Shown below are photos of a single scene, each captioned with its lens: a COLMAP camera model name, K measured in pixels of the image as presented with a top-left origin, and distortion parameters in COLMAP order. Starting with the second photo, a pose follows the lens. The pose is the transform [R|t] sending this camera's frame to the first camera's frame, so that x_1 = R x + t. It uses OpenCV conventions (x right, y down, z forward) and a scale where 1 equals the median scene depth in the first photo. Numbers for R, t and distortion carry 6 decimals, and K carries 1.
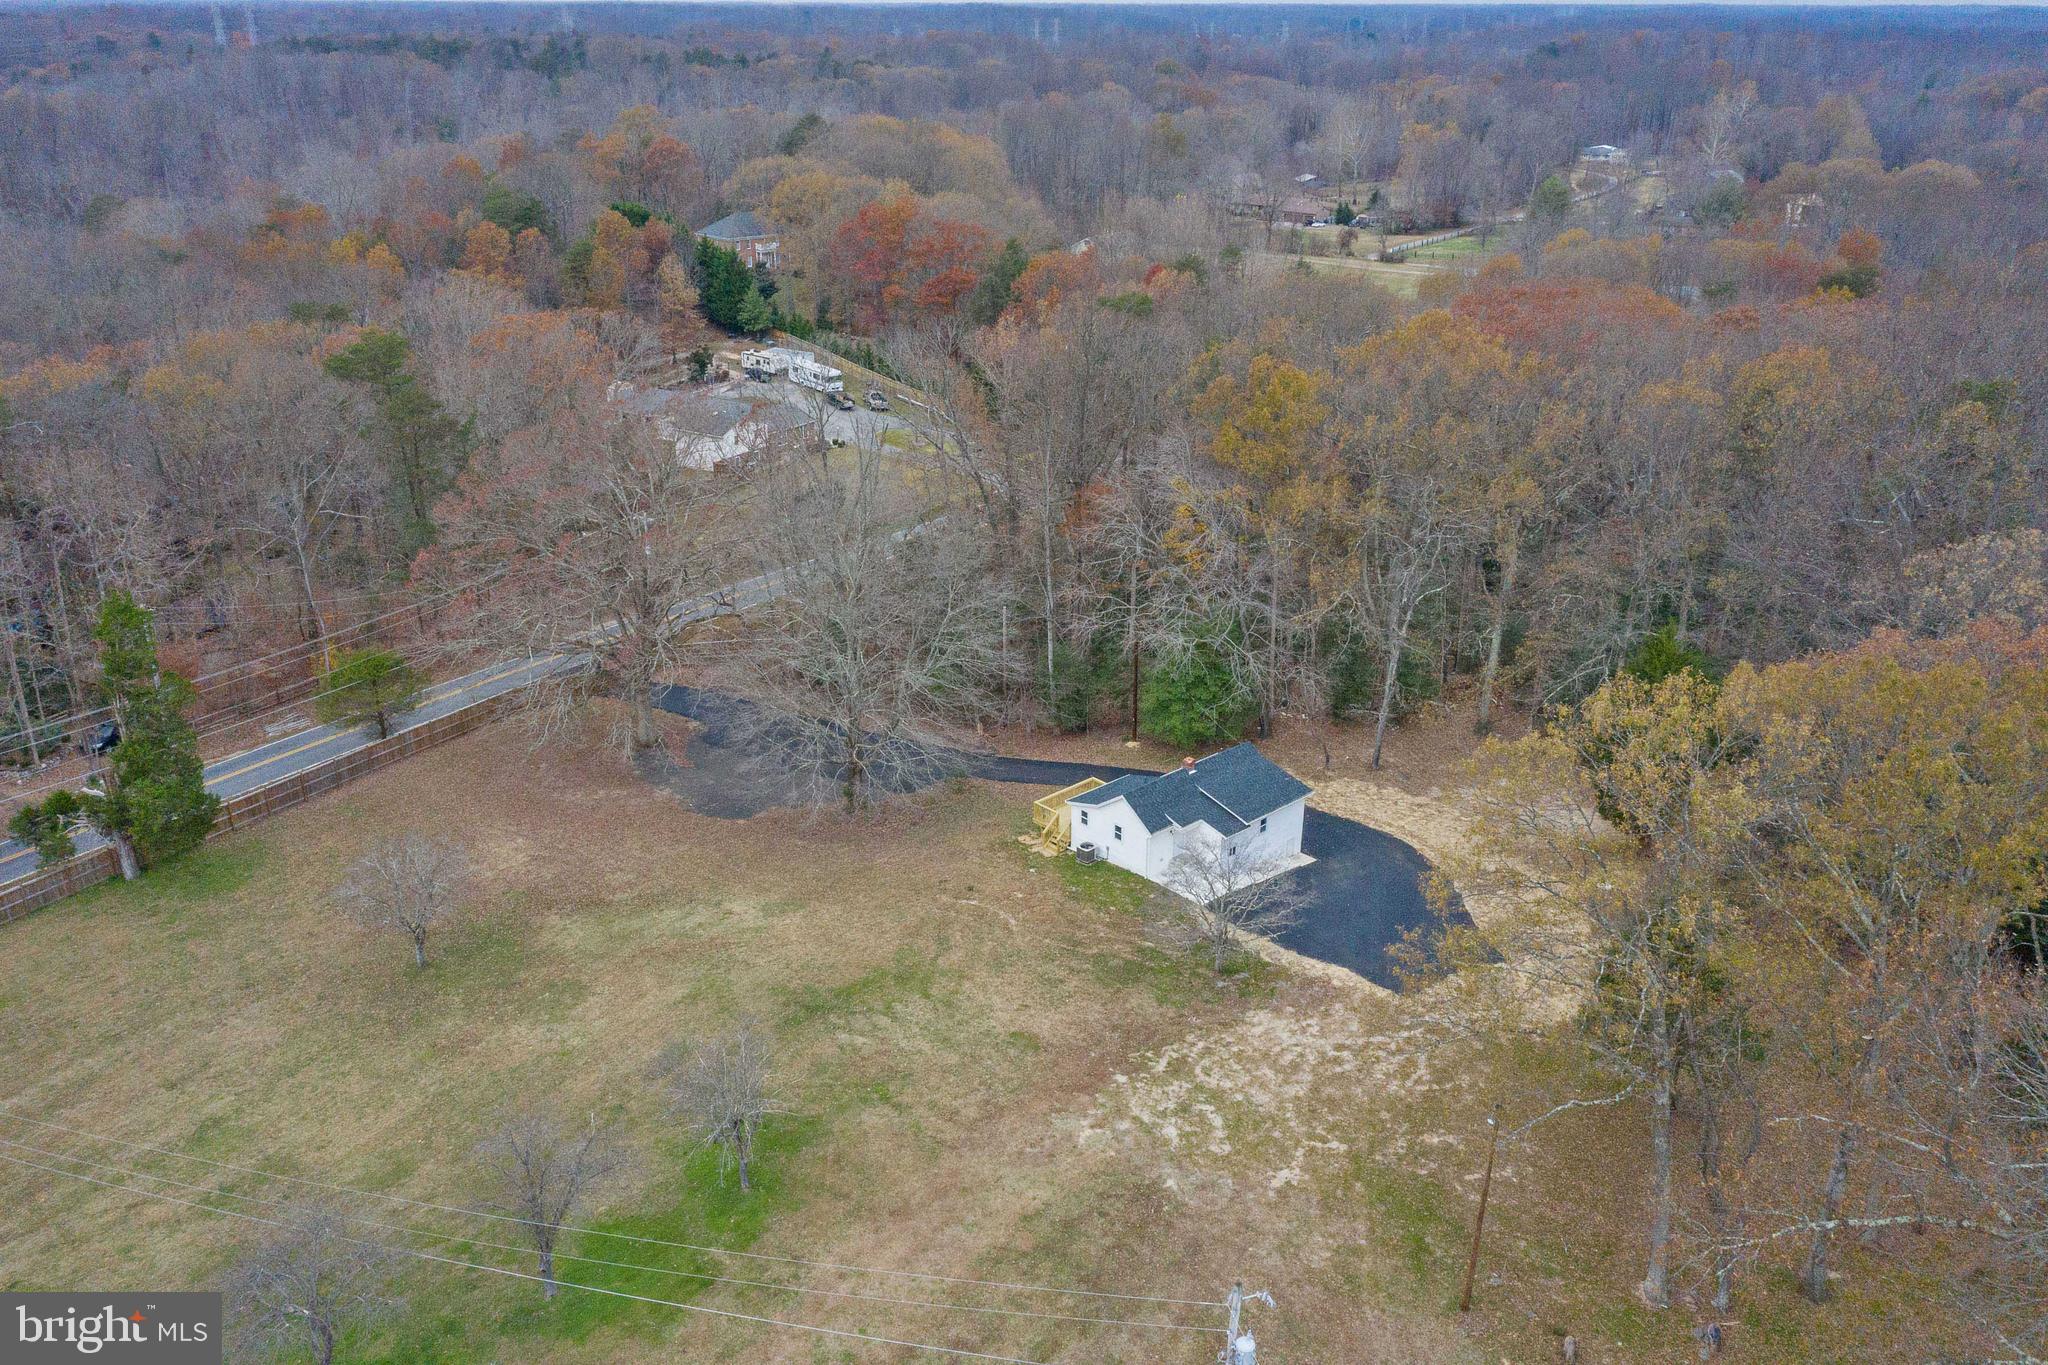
lens RADIAL K [[1684.0, 0, 1025.3], [0, 1684.0, 635.5], [0, 0, 1]] dist [-0.000404, 0.003128]
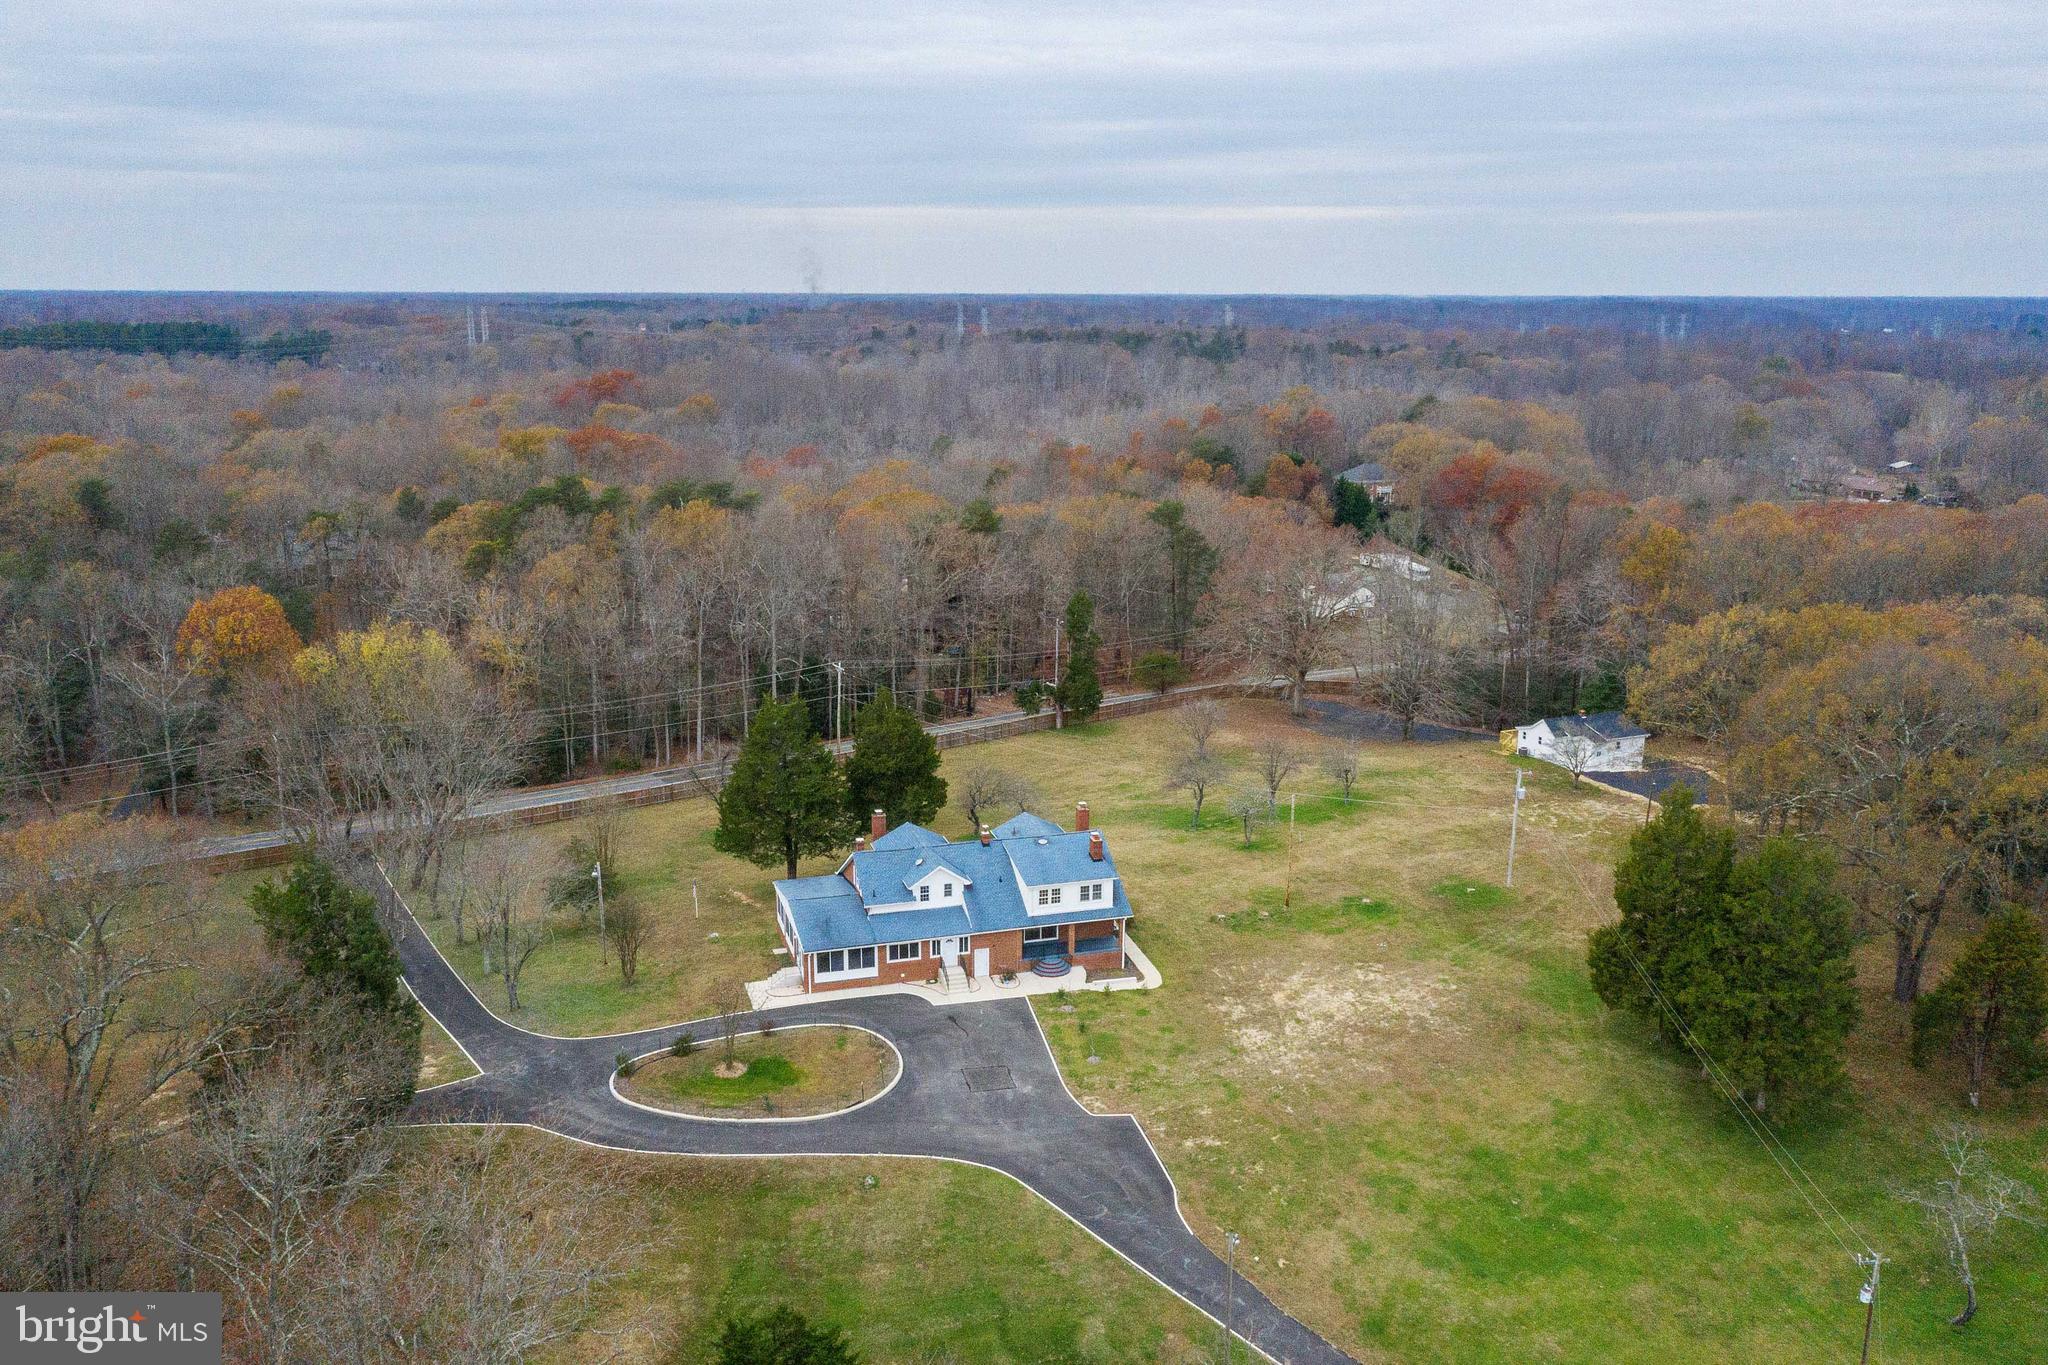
lens RADIAL K [[1650.4, 0, 1024.0], [0, 1650.4, 682.5], [0, 0, 1]] dist [-0.003778, -0.000586]
pose [[0.934737, 0.080915, -0.346006, 0.028843], [-0.124730, 0.986484, -0.106267, 0.062250], [0.332730, 0.142489, 0.932195, -0.192676]]
